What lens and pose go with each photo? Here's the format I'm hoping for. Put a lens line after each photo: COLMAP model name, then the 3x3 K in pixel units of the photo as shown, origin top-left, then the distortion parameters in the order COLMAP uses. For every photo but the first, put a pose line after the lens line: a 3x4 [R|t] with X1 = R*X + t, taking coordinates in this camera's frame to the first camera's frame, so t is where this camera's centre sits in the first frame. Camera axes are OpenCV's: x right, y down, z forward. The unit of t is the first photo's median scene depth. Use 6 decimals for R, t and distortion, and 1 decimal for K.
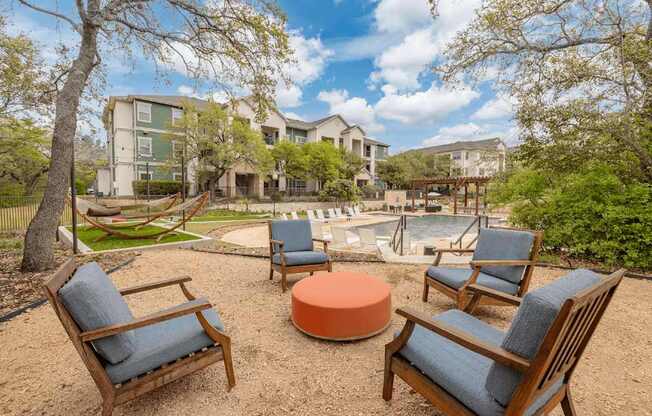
lens RADIAL K [[278.3, 0, 326.0], [0, 278.3, 208.0], [0, 0, 1]] dist [-0.001544, -0.000530]
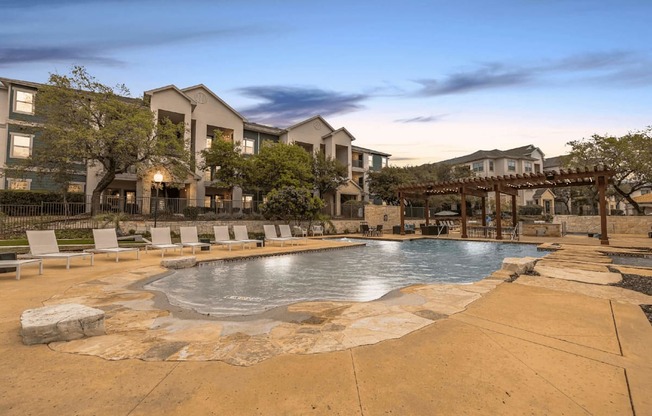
lens RADIAL K [[278.2, 0, 323.4], [0, 278.2, 202.7], [0, 0, 1]] dist [-0.002040, -0.000273]
pose [[0.994420, -0.012632, -0.104735, 0.164873], [0.000627, 0.993495, -0.113871, 0.012092], [0.105492, 0.113170, 0.987959, 0.257807]]
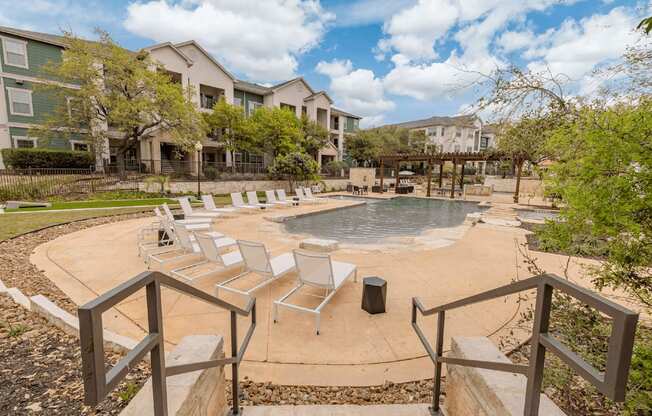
lens RADIAL K [[278.3, 0, 326.0], [0, 278.3, 208.0], [0, 0, 1]] dist [-0.001544, -0.000530]
pose [[0.996526, 0.002141, 0.083257, 0.060154], [-0.008729, 0.996849, 0.078837, -0.005541], [-0.082826, -0.079290, 0.993405, 0.130750]]
